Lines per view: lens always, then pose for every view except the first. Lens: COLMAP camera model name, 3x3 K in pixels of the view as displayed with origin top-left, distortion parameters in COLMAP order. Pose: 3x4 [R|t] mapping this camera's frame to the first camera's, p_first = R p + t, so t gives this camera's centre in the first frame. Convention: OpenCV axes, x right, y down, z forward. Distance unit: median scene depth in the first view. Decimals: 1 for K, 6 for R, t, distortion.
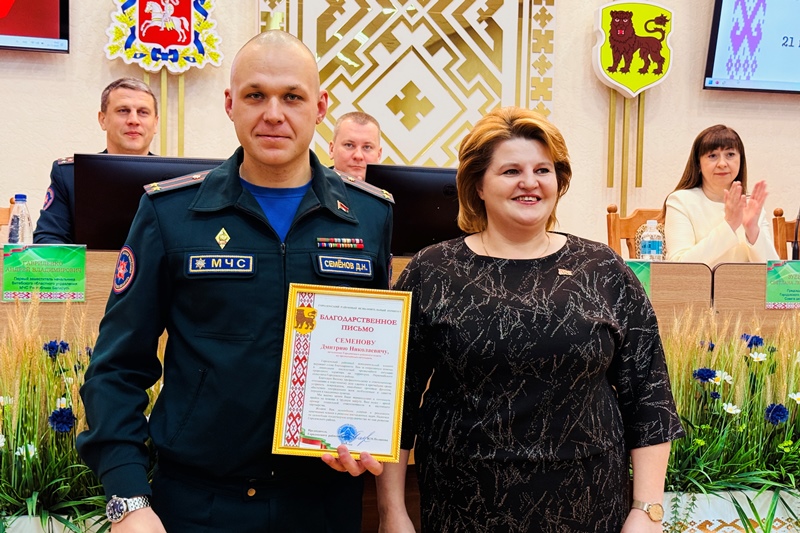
lens RADIAL K [[1104.1, 0, 397.7], [0, 1104.1, 277.3], [0, 0, 1]] dist [0.183300, -0.424483]
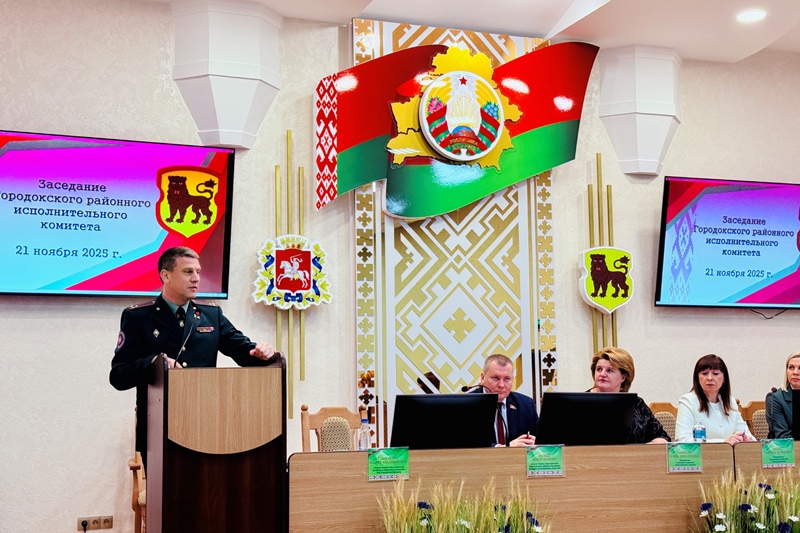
lens RADIAL K [[1108.4, 0, 400.0], [0, 1108.4, 266.5], [0, 0, 1]] dist [0.147226, -0.317849]
pose [[0.991467, -0.020309, 0.128769, -0.240153], [0.039660, 0.987958, -0.149551, -0.022577], [-0.124181, 0.153382, 0.980333, -0.364424]]
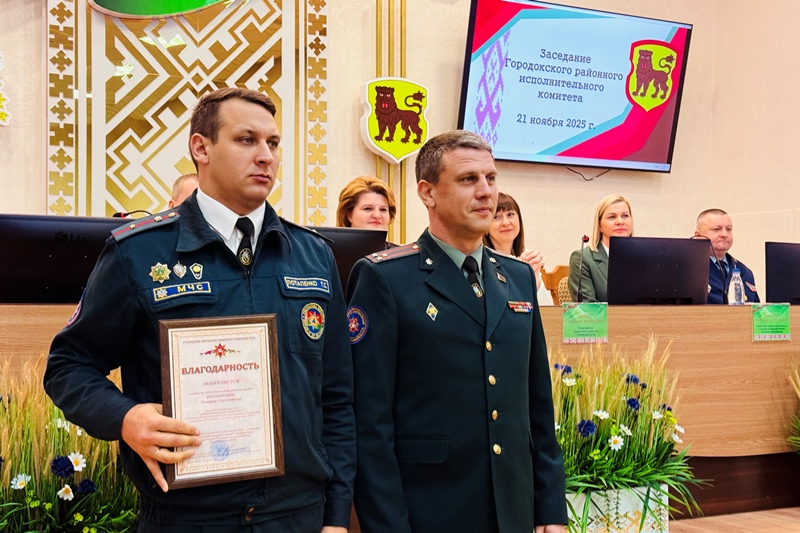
lens RADIAL K [[1108.4, 0, 400.0], [0, 1108.4, 266.5], [0, 0, 1]] dist [0.147226, -0.317849]
pose [[0.962957, -0.010108, 0.269467, -0.089328], [0.026735, 0.997952, -0.058106, 0.005634], [-0.268328, 0.063158, 0.961255, -0.059463]]
